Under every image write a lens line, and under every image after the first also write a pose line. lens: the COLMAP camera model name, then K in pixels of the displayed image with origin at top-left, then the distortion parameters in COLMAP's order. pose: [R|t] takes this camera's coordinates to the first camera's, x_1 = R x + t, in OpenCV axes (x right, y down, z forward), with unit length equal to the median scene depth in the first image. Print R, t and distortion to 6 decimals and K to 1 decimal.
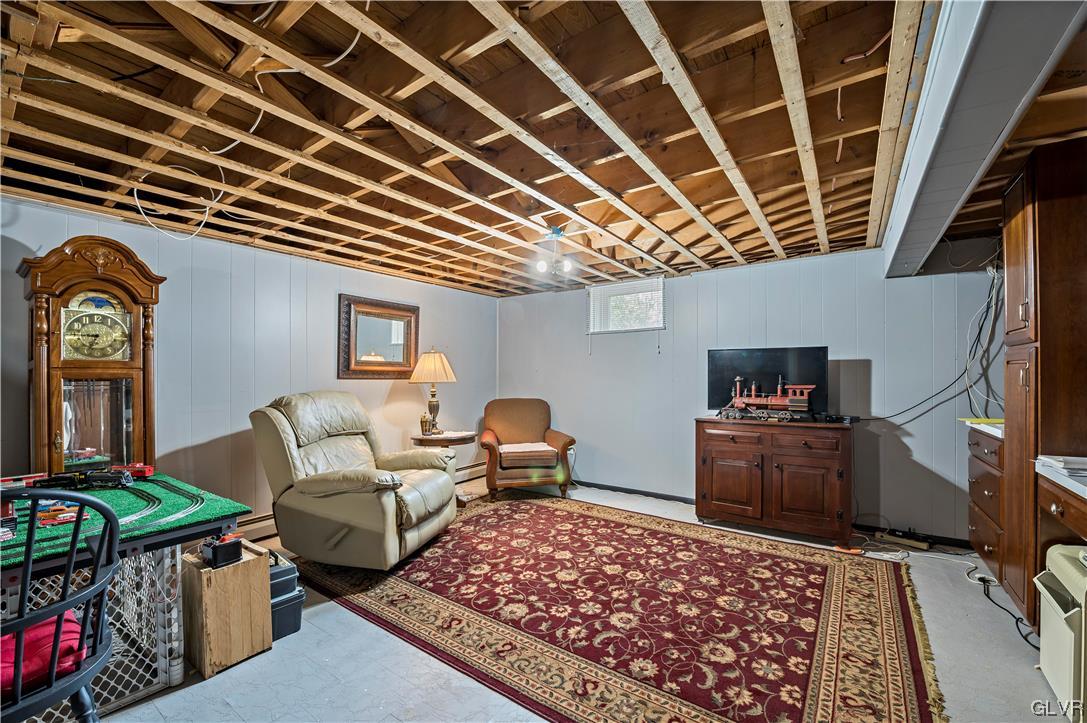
lens RADIAL K [[445.9, 0, 546.8], [0, 445.9, 367.2], [0, 0, 1]] dist [-0.010365, -0.005792]
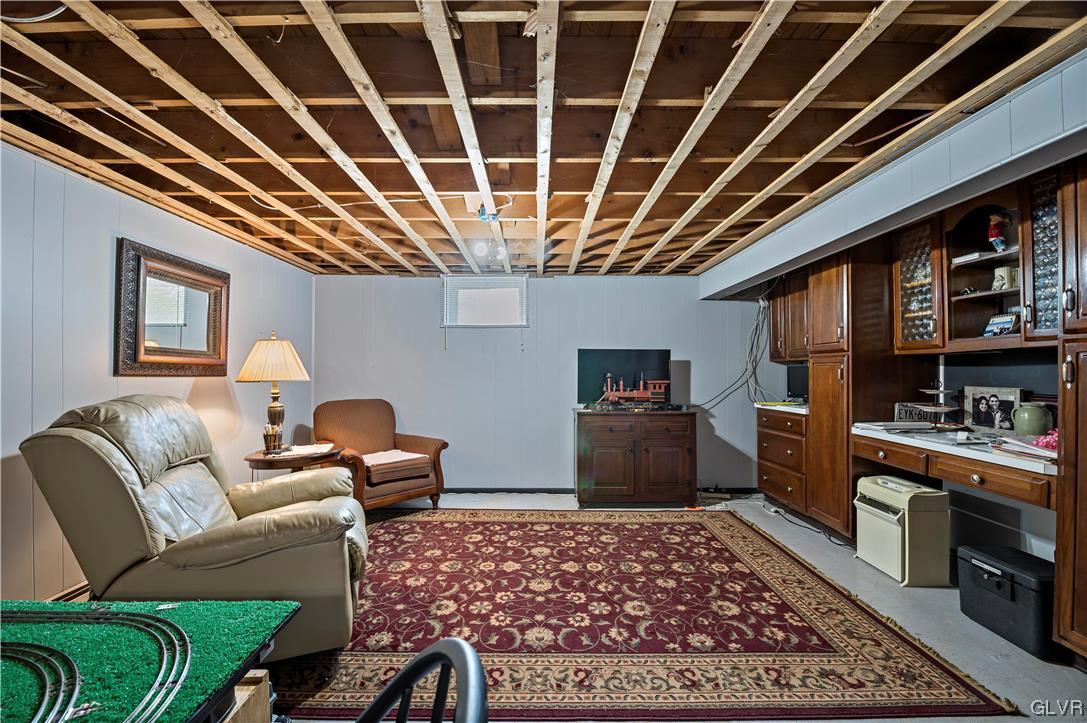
lens RADIAL K [[445.9, 0, 546.8], [0, 445.9, 367.2], [0, 0, 1]] dist [-0.010365, -0.005792]
pose [[0.810860, 0.010115, 0.585153, -0.411340], [-0.013516, 0.999908, 0.001446, 0.006009], [-0.585084, -0.009081, 0.810922, 0.194912]]
